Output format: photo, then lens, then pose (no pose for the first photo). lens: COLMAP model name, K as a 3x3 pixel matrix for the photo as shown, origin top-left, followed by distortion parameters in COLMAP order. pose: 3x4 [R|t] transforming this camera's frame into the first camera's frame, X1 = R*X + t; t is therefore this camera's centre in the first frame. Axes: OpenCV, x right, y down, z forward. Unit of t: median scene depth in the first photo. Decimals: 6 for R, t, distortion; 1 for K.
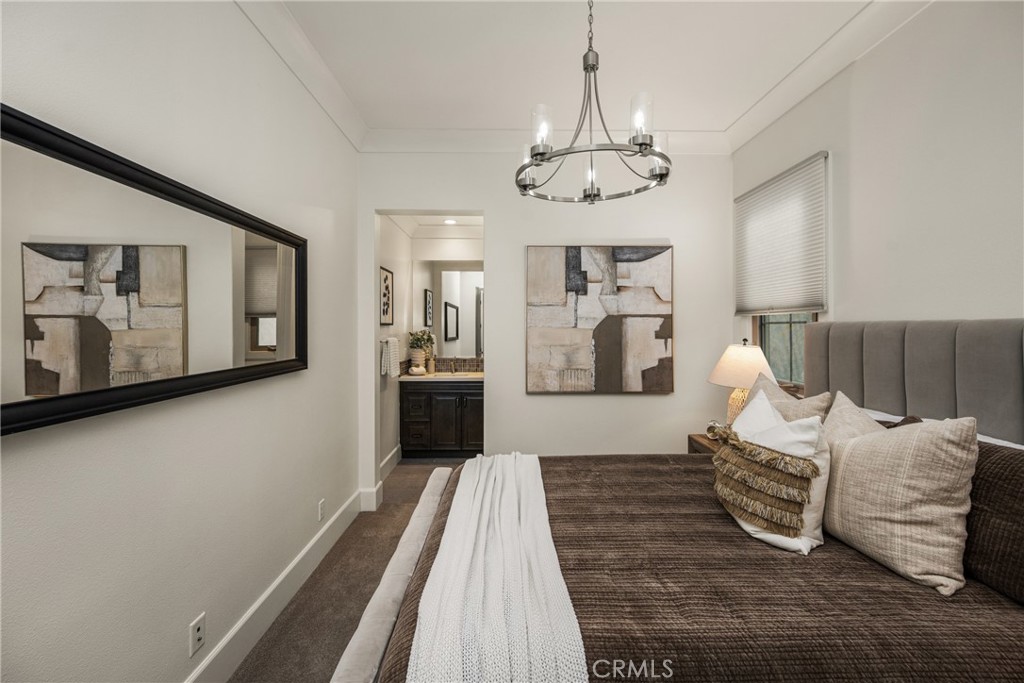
lens RADIAL K [[409.2, 0, 512.0], [0, 409.2, 341.5], [0, 0, 1]] dist [0.007096, -0.000223]
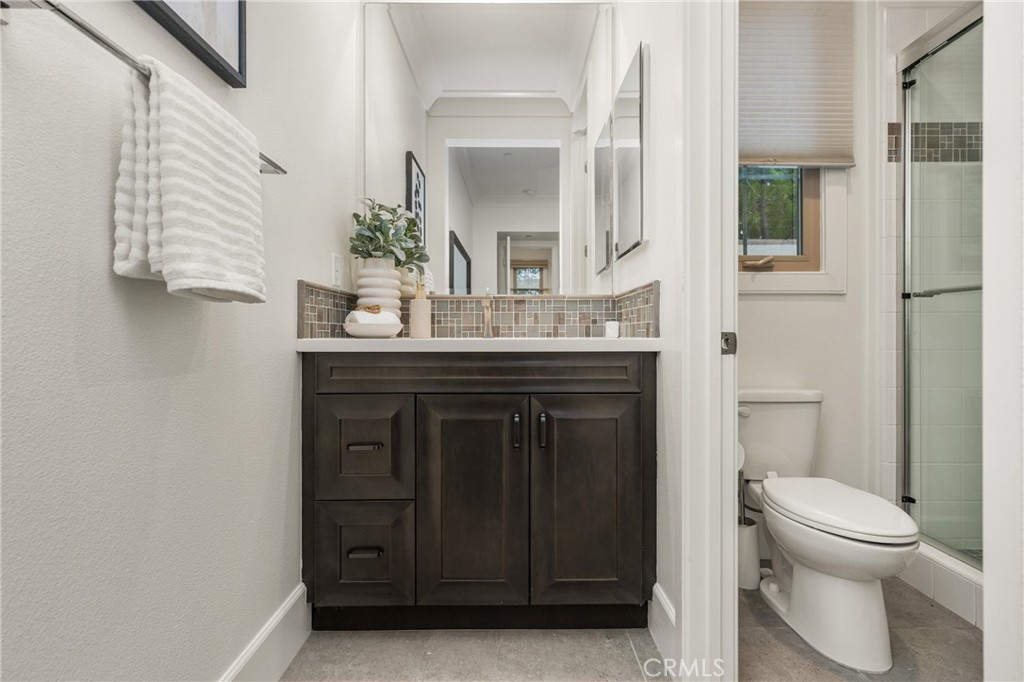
lens RADIAL K [[502.2, 0, 512.0], [0, 502.2, 341.0], [0, 0, 1]] dist [0.000579, 0.000816]
pose [[0.999649, -0.001436, -0.026452, -0.118604], [0.001219, 0.999965, -0.008230, 0.087328], [0.026463, 0.008195, 0.999616, 0.632507]]
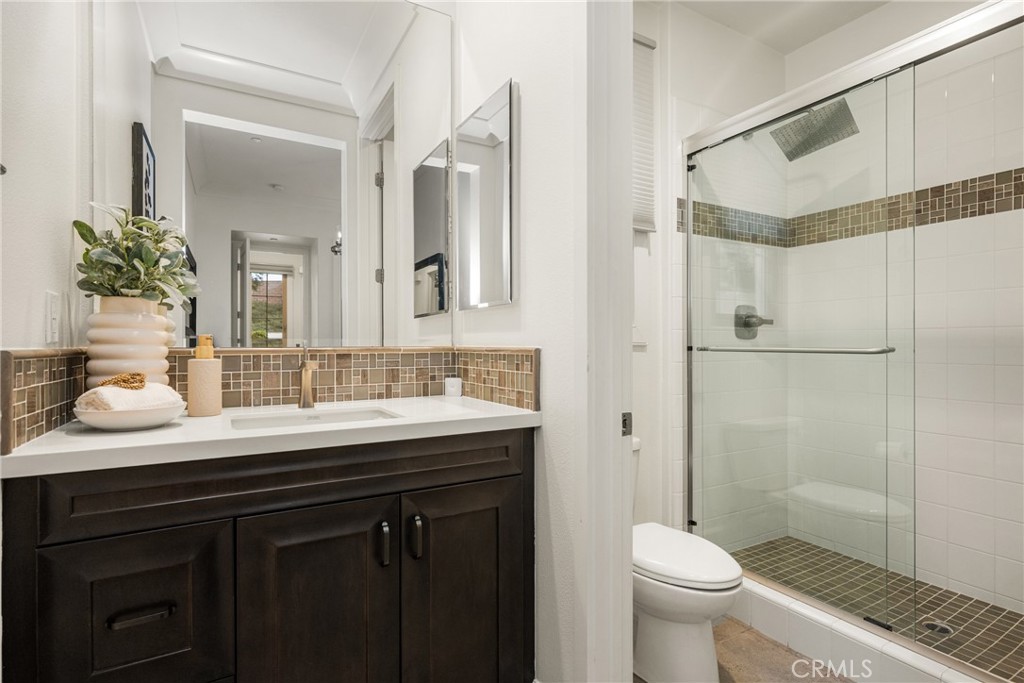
lens RADIAL K [[521.3, 0, 512.0], [0, 521.3, 341.5], [0, 0, 1]] dist [-0.001126, 0.000226]
pose [[0.873519, -0.003910, 0.486775, -0.194194], [0.008304, 0.999942, -0.006870, 0.044415], [-0.486720, 0.010043, 0.873500, 0.697328]]
